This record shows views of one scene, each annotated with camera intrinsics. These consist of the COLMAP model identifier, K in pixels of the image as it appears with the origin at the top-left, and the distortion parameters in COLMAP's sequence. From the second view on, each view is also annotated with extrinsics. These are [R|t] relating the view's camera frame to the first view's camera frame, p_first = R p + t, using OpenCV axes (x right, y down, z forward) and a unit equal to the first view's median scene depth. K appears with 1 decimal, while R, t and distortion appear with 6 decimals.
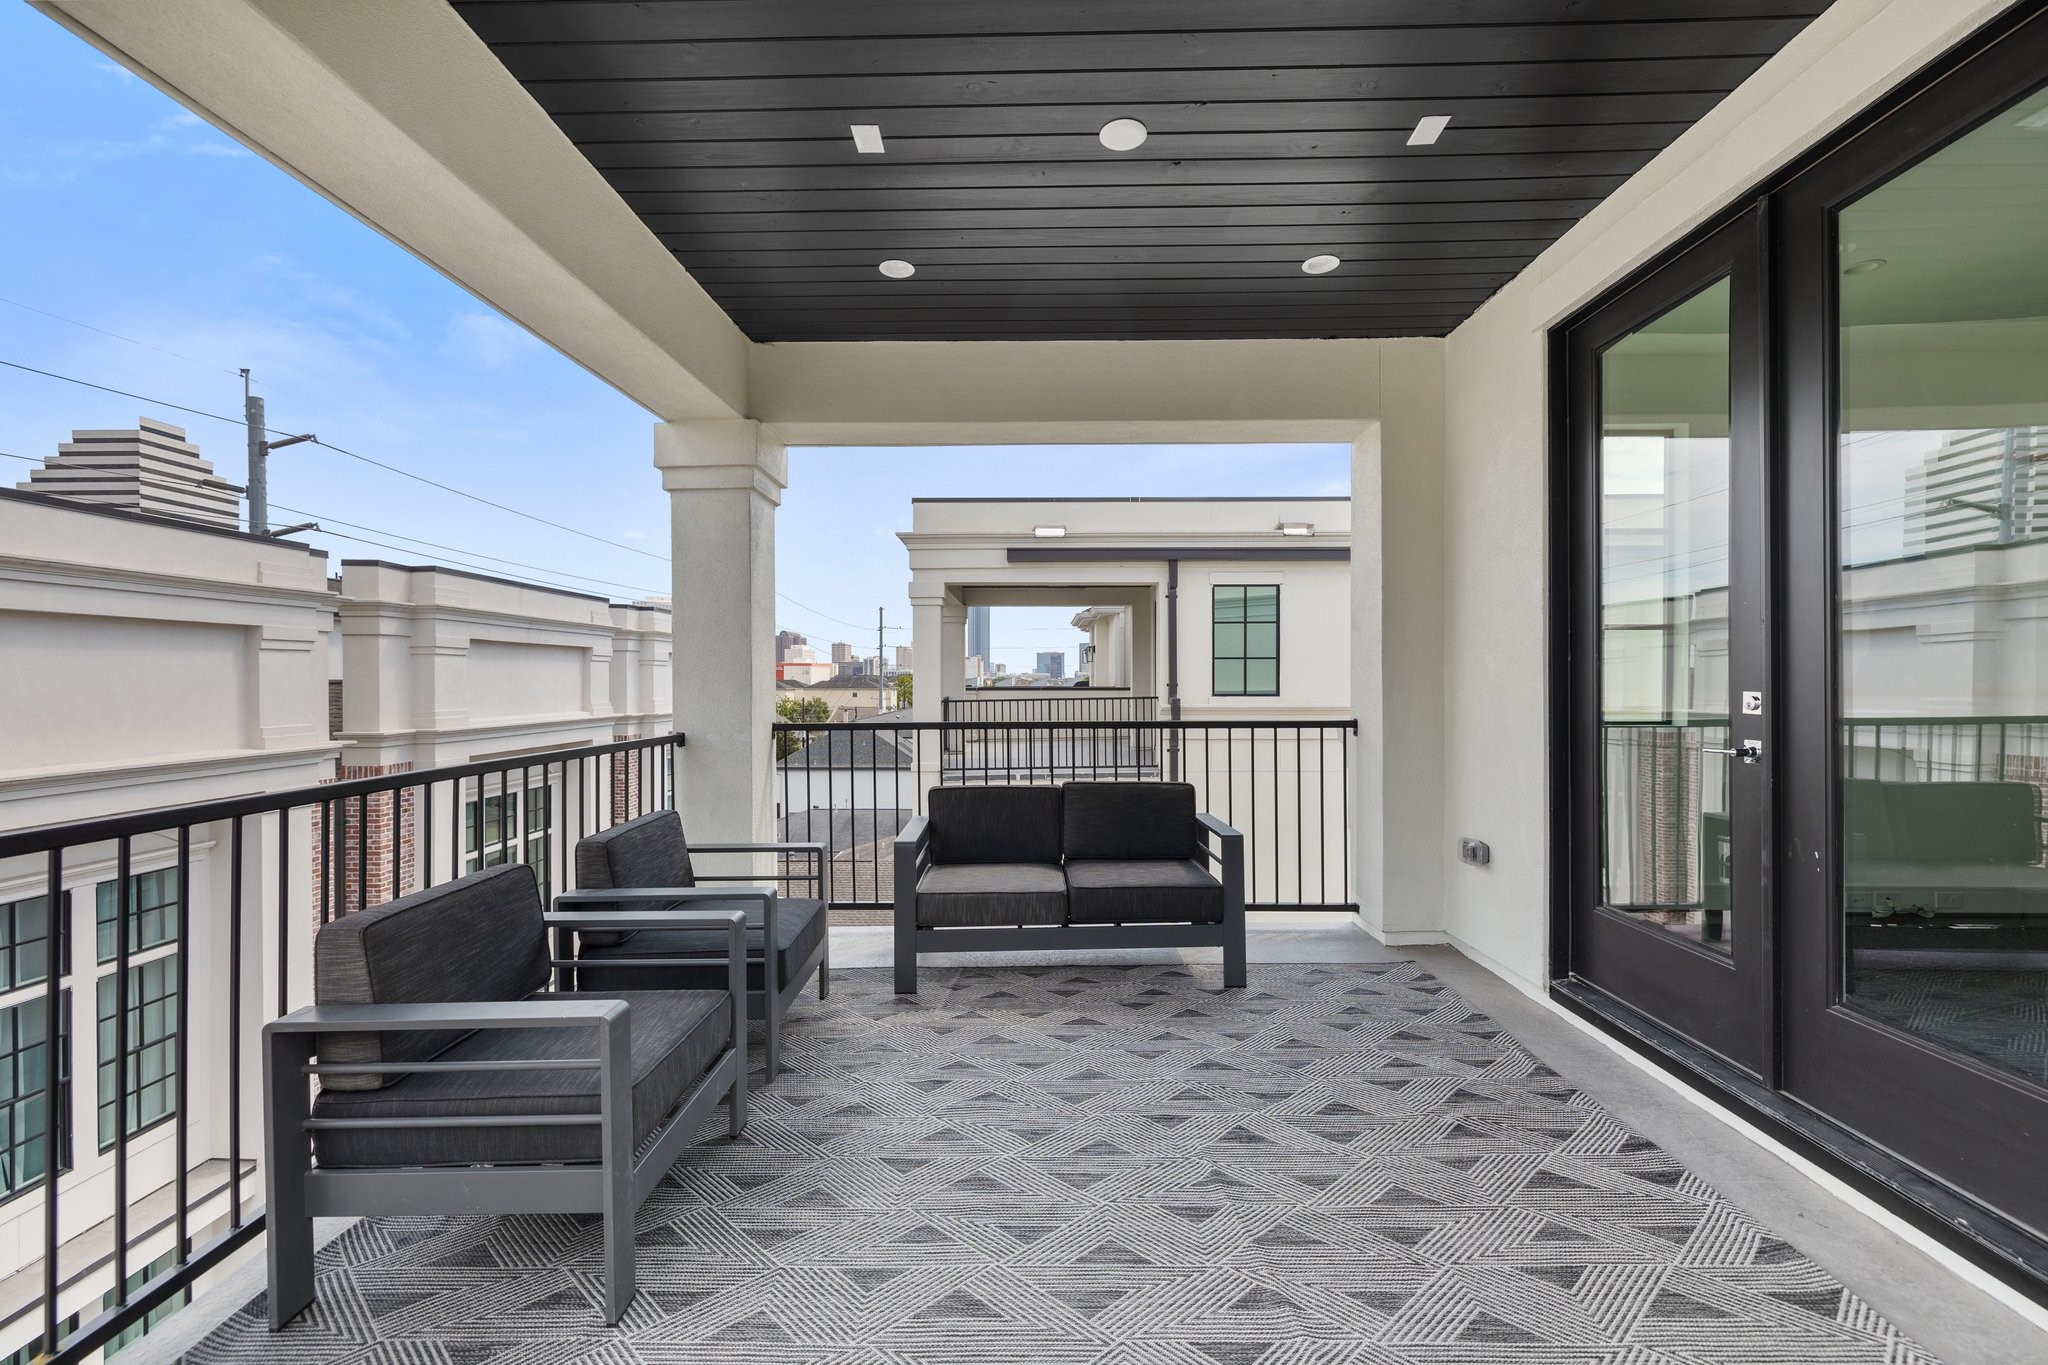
lens RADIAL K [[868.6, 0, 1031.5], [0, 868.6, 668.0], [0, 0, 1]] dist [0.004669, -0.000552]
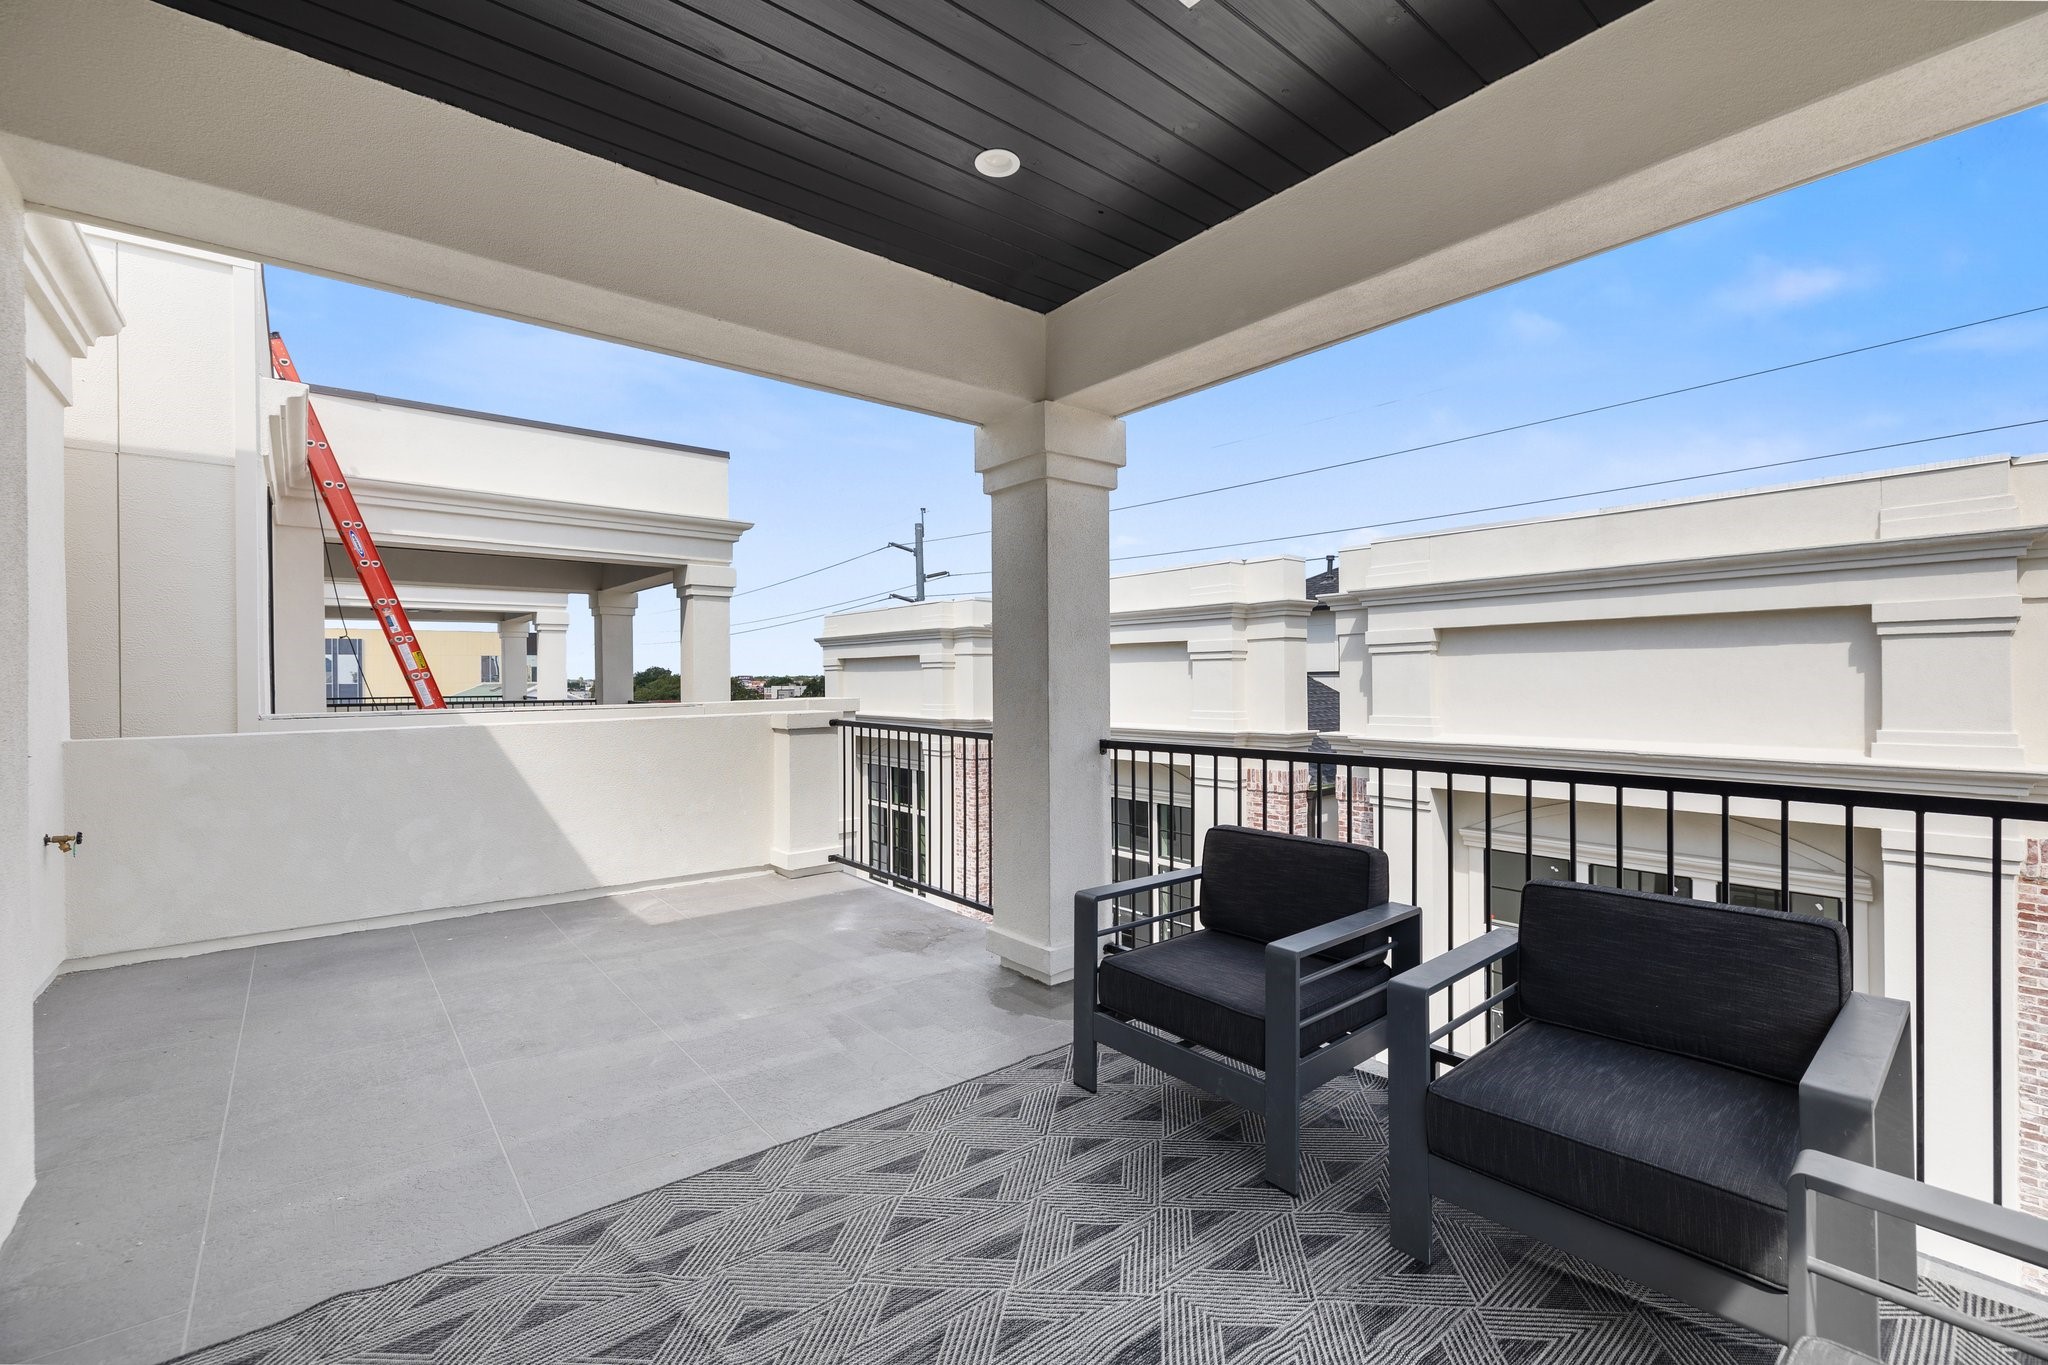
lens RADIAL K [[868.6, 0, 1022.5], [0, 868.6, 685.7], [0, 0, 1]] dist [0.004669, -0.000552]
pose [[-0.758760, 0.016396, -0.651163, 0.515780], [0.009748, 0.999857, 0.013817, -0.005732], [0.651297, 0.004137, -0.758812, 1.749066]]
